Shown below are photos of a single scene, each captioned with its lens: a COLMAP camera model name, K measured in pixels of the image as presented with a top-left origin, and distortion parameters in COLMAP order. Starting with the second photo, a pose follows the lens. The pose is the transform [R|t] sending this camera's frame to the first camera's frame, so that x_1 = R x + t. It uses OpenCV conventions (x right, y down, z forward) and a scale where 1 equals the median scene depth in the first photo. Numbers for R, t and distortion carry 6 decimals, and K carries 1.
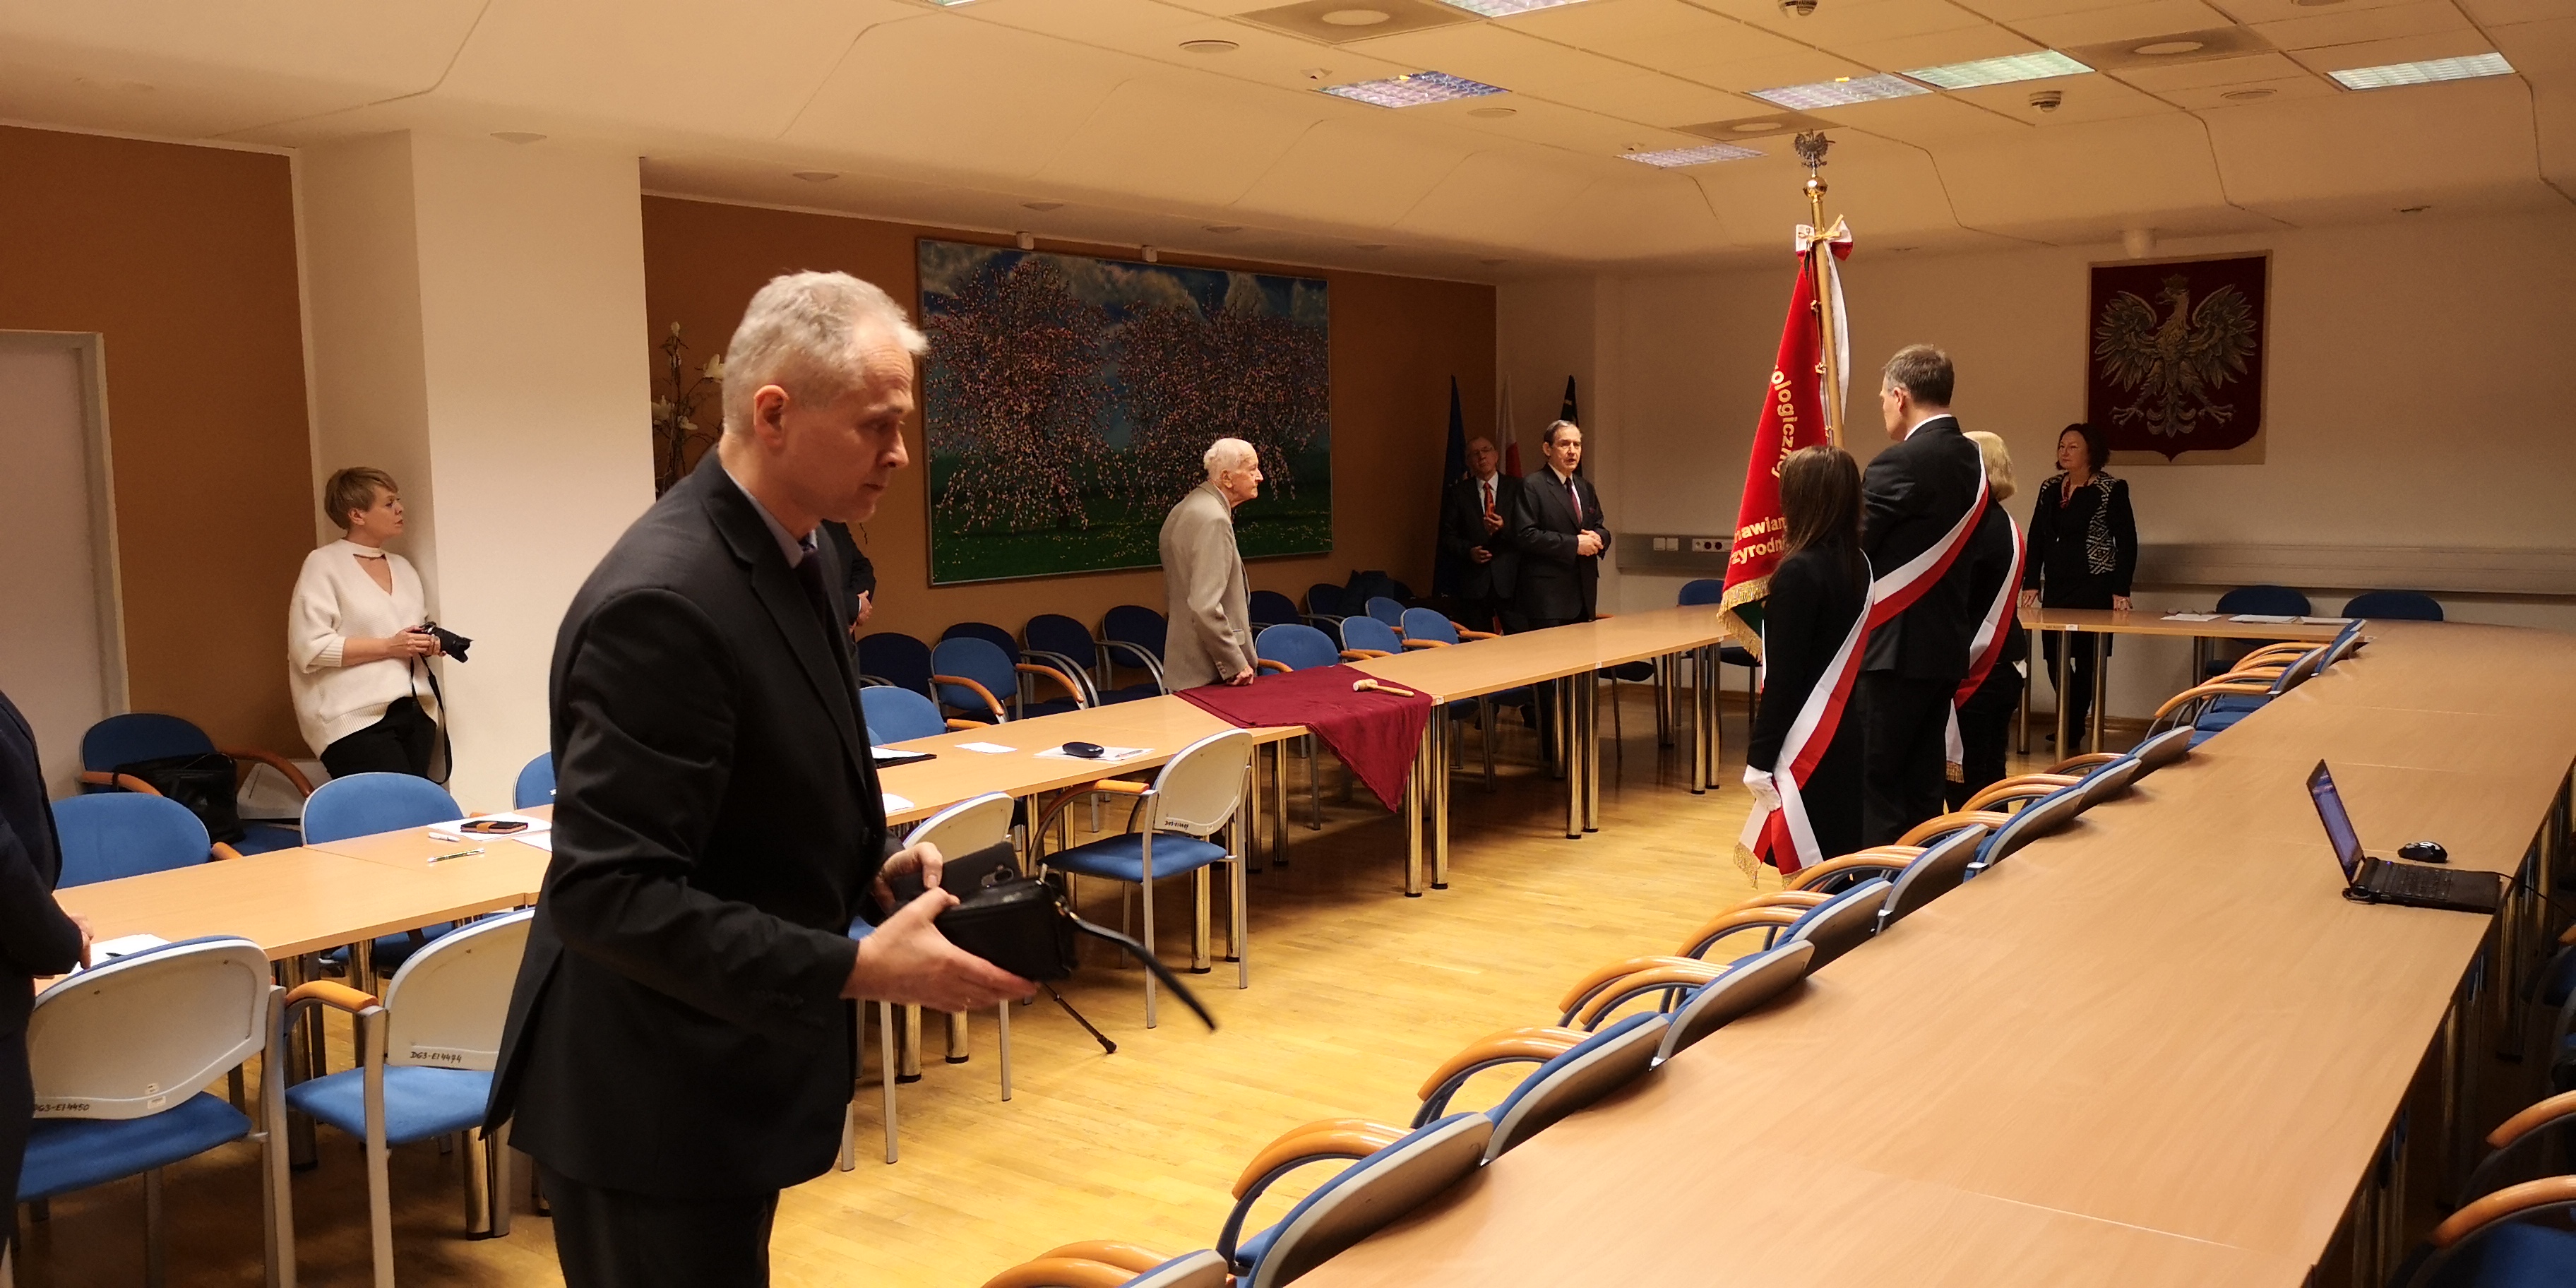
lens RADIAL K [[1969.7, 0, 1276.9], [0, 1969.7, 632.6], [0, 0, 1]] dist [0.052646, -0.043117]
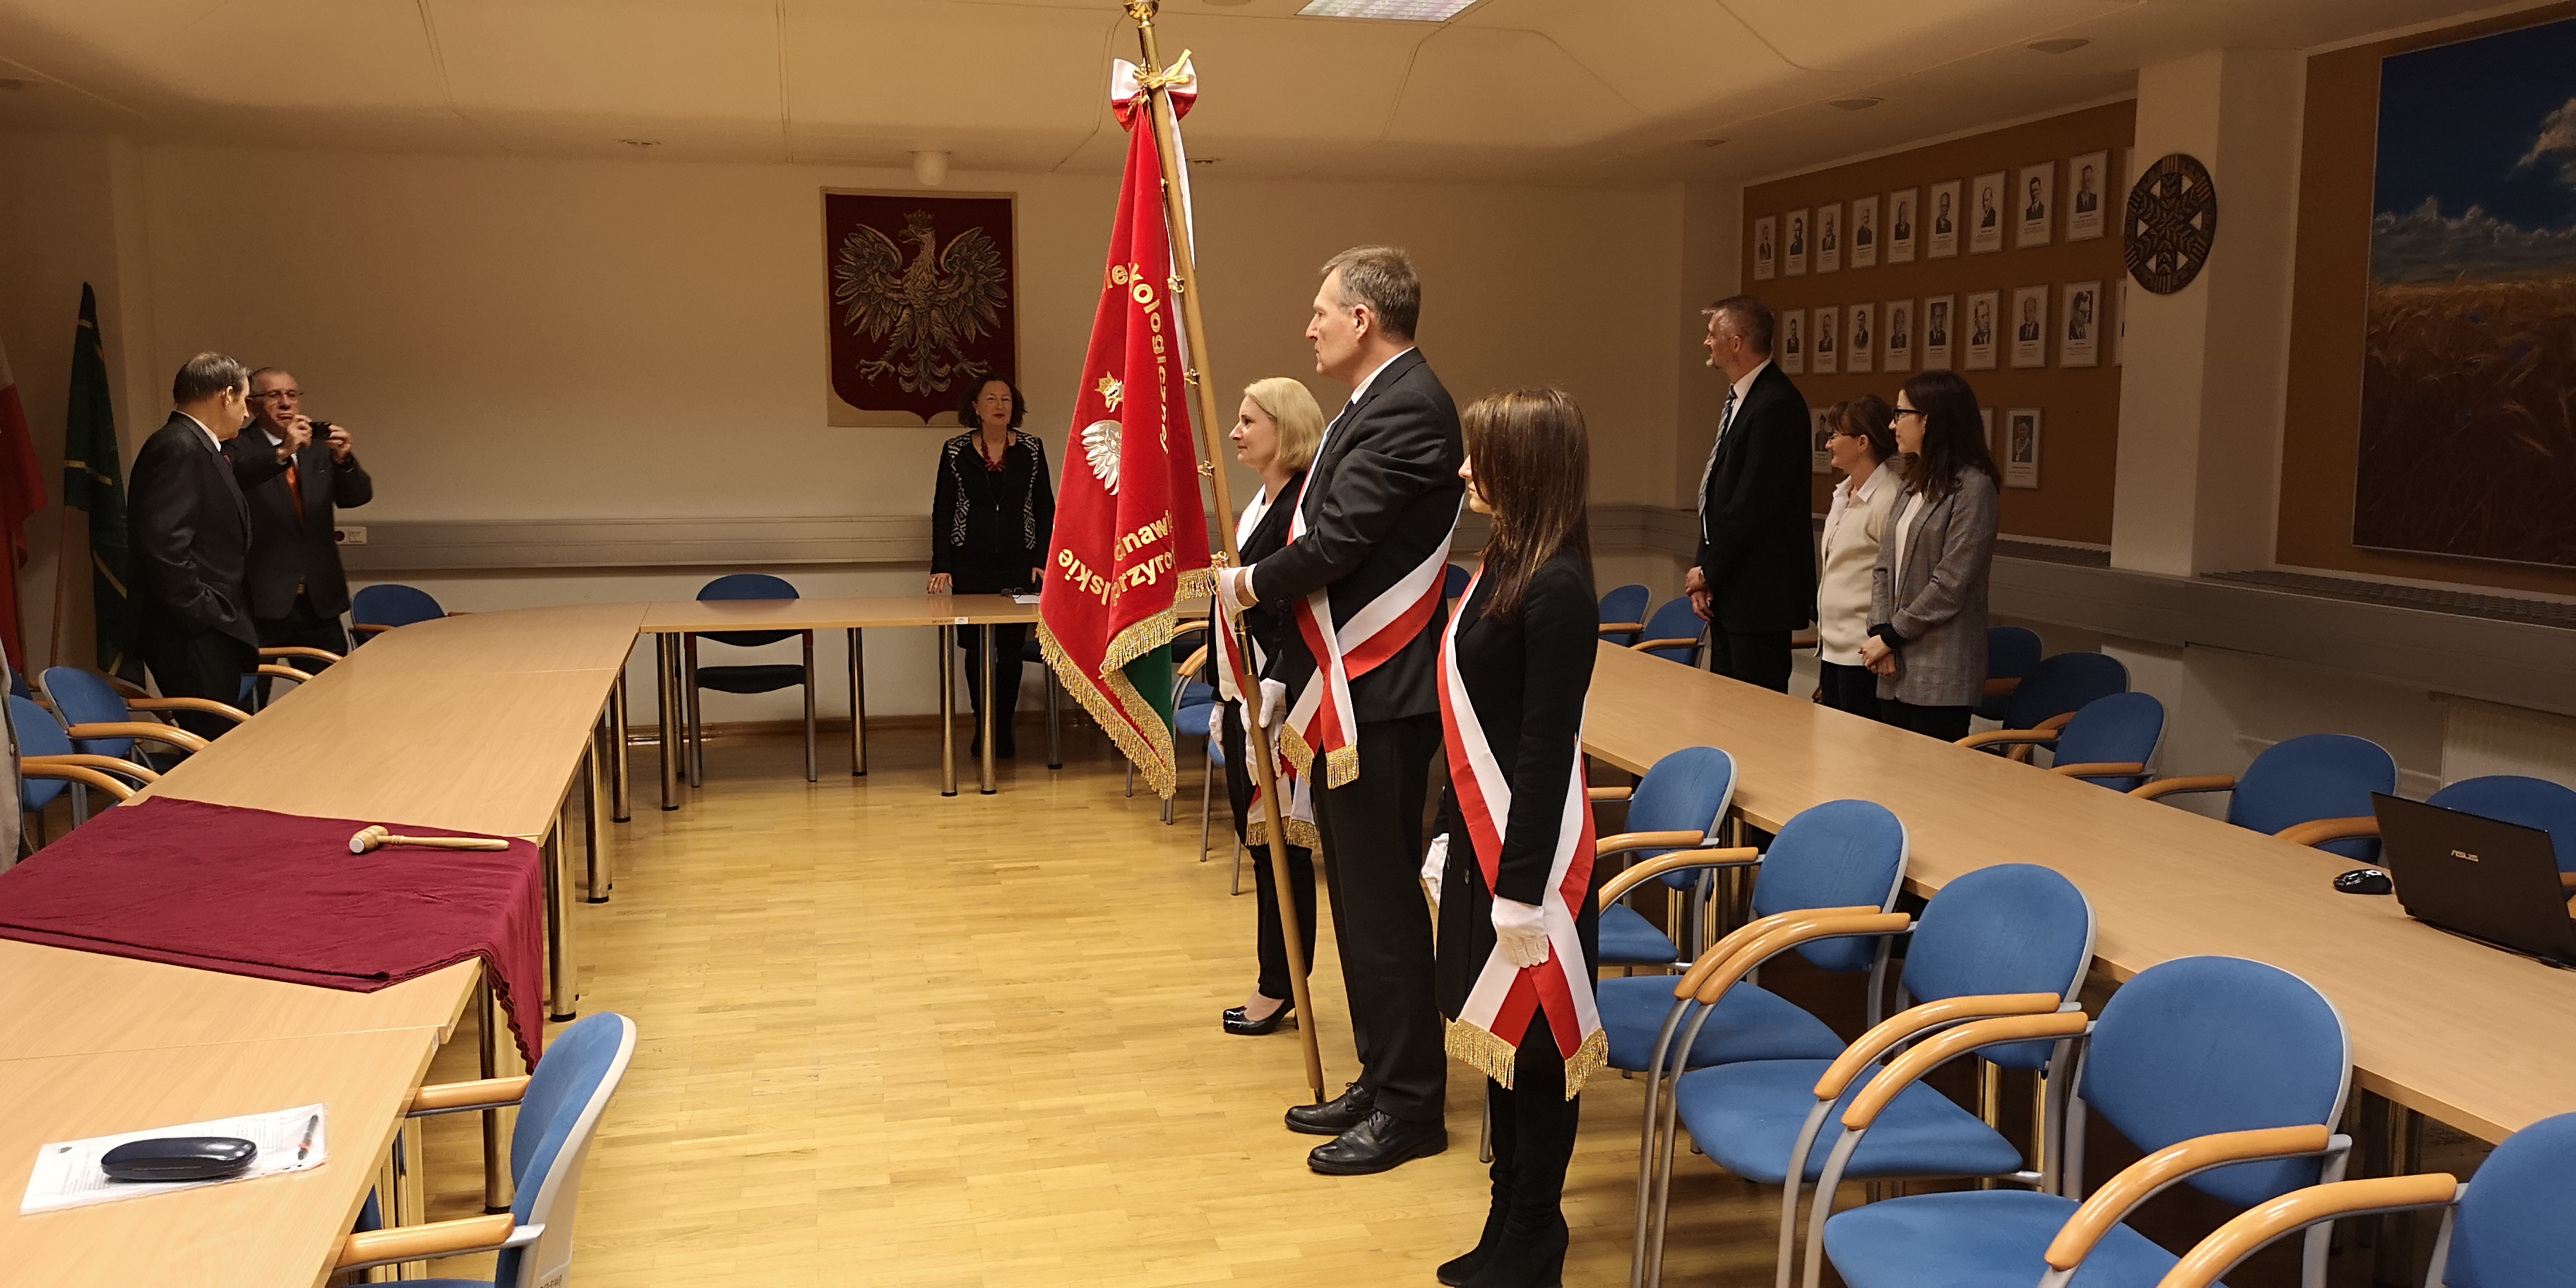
lens RADIAL K [[1969.7, 0, 1299.6], [0, 1969.7, 658.7], [0, 0, 1]] dist [0.052646, -0.043117]
pose [[0.640048, -0.091761, 0.762836, -0.222614], [0.068765, 0.995700, 0.062075, -0.042367], [-0.765252, 0.012725, 0.643605, 0.527834]]
